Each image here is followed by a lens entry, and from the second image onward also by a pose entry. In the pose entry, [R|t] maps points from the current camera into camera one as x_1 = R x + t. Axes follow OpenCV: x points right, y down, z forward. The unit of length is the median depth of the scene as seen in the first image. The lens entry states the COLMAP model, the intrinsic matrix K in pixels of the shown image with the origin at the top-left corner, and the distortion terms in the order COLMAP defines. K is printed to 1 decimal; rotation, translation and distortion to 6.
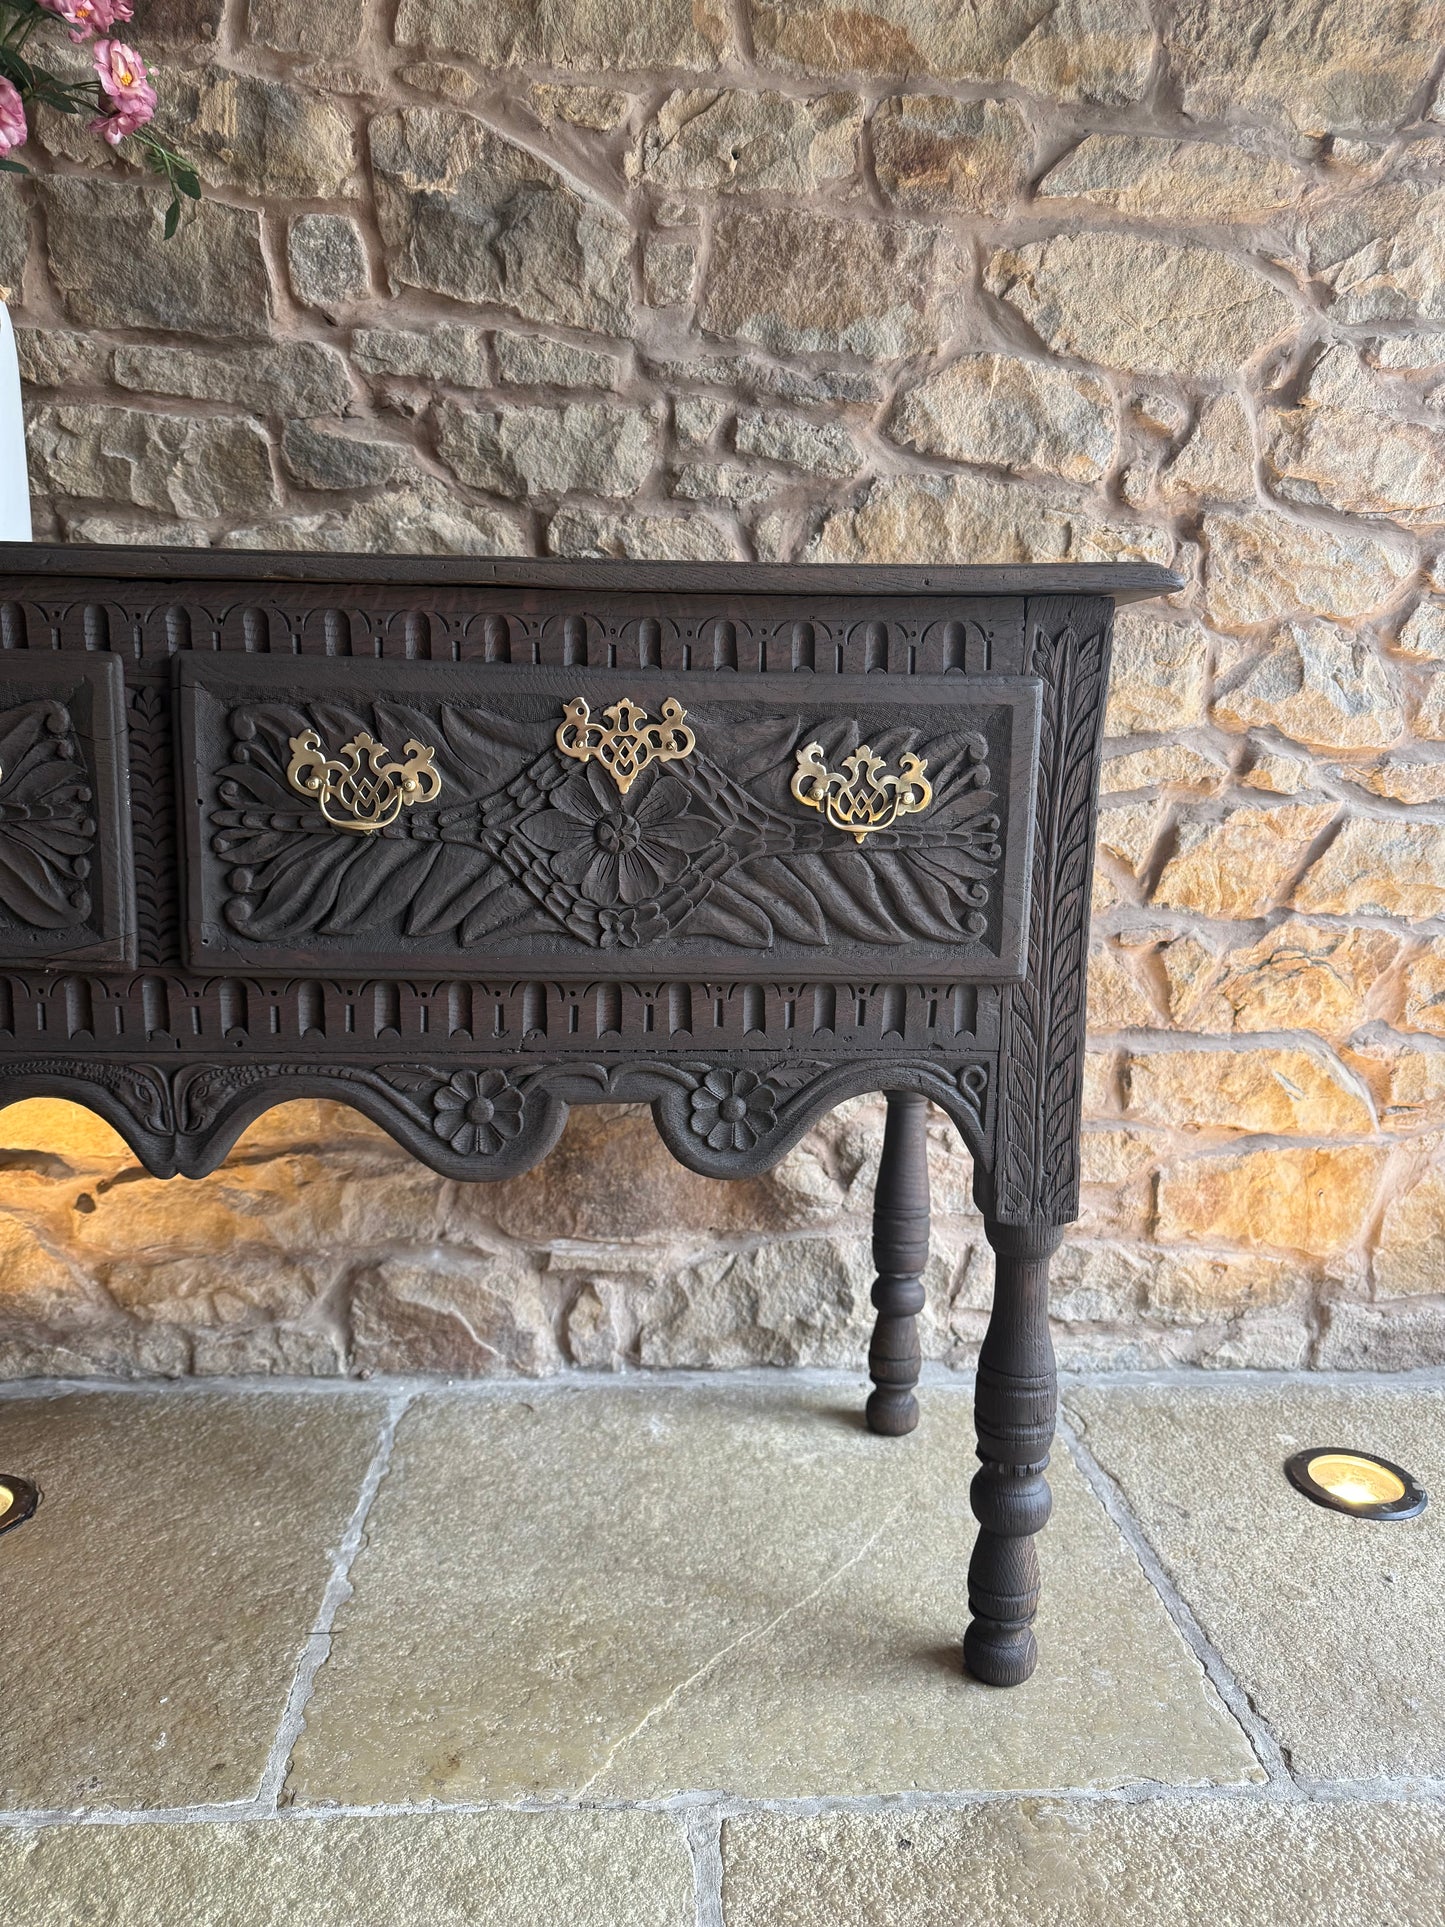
lens RADIAL K [[1375.1, 0, 724.1], [0, 1375.1, 963.4], [0, 0, 1]] dist [0.010837, -0.023156]
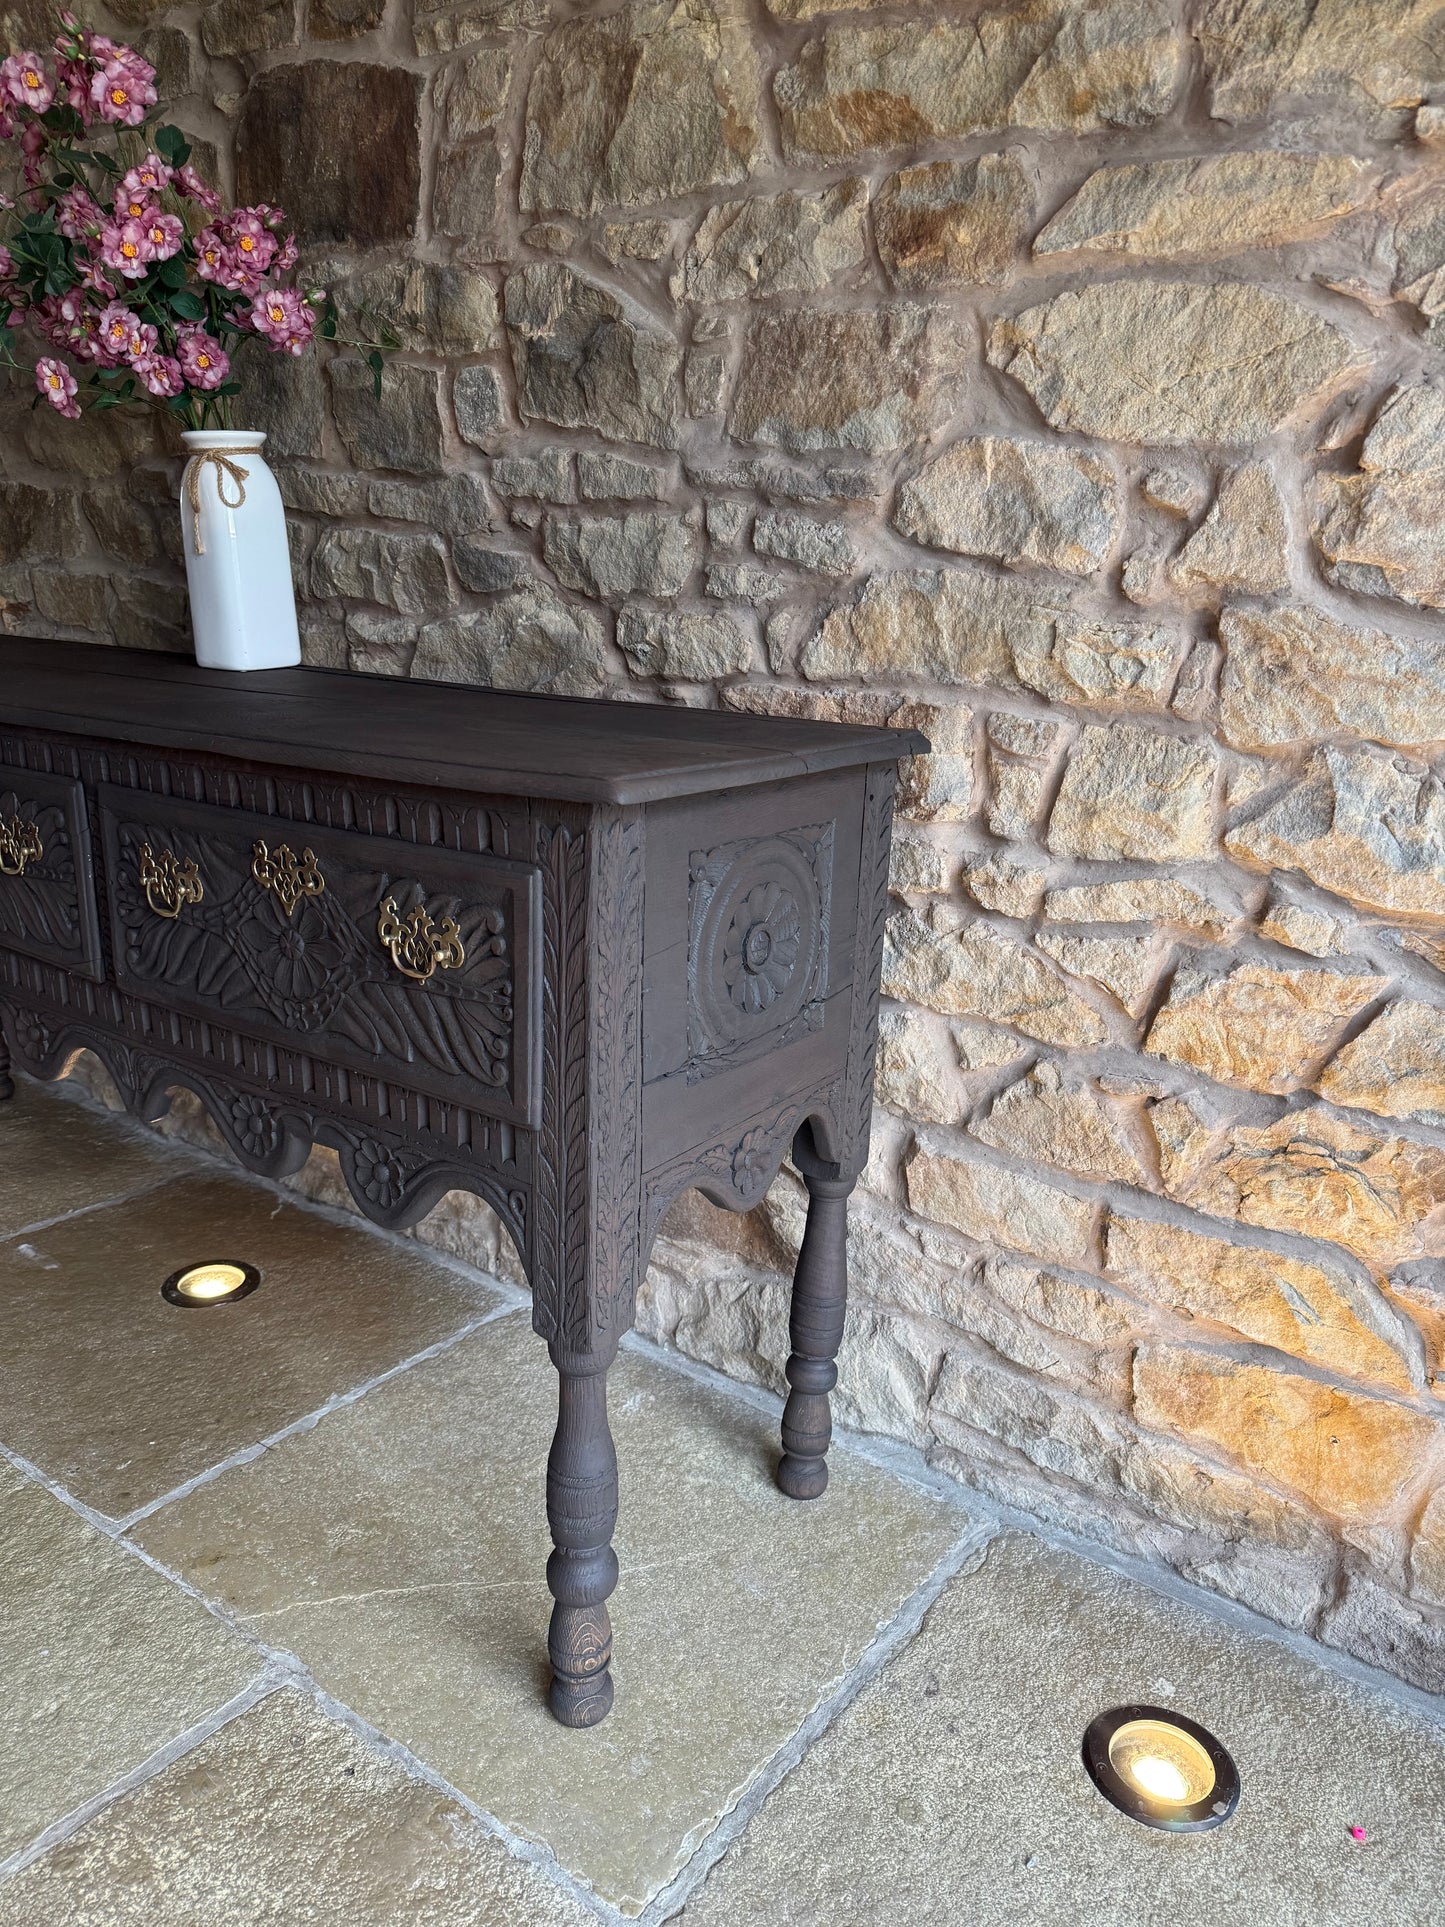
lens RADIAL K [[1355.5, 0, 720.7], [0, 1355.5, 968.5], [0, 0, 1]] dist [0.056345, -0.092800]
pose [[0.763803, 0.174486, -0.621418, 0.702716], [-0.117993, 0.984289, 0.131347, -0.196884], [0.634573, -0.027000, 0.772391, 0.179495]]
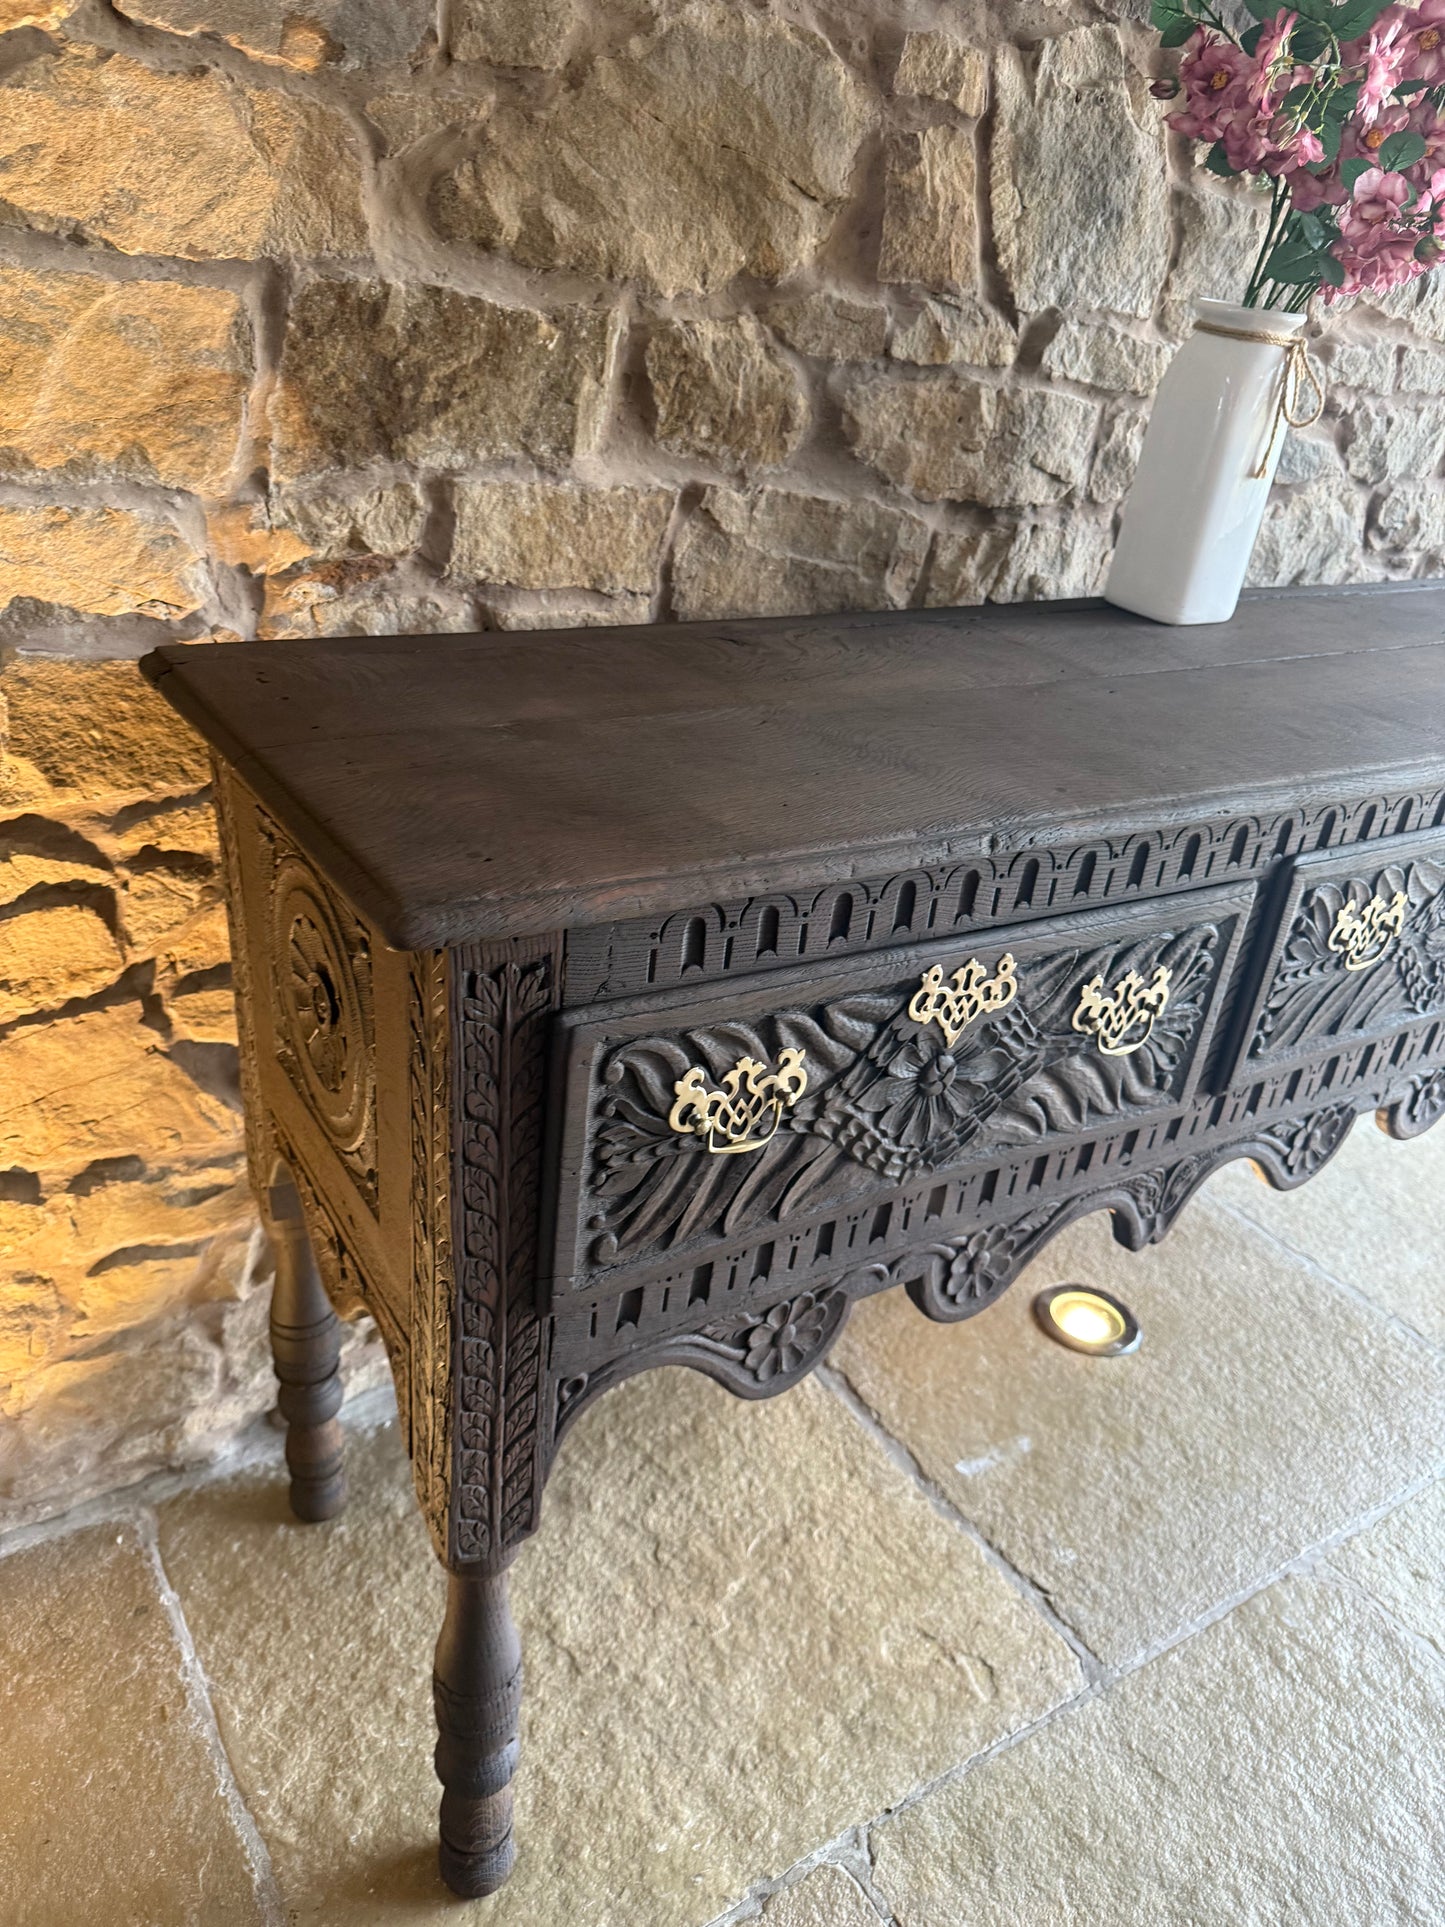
lens RADIAL K [[1376.1, 0, 711.6], [0, 1376.1, 971.3], [0, 0, 1]] dist [0.001046, -0.012685]
pose [[0.878419, -0.174286, 0.444977, -1.316669], [0.020534, 0.944031, 0.329217, -0.348317], [-0.477450, -0.280053, 0.832834, 0.135660]]
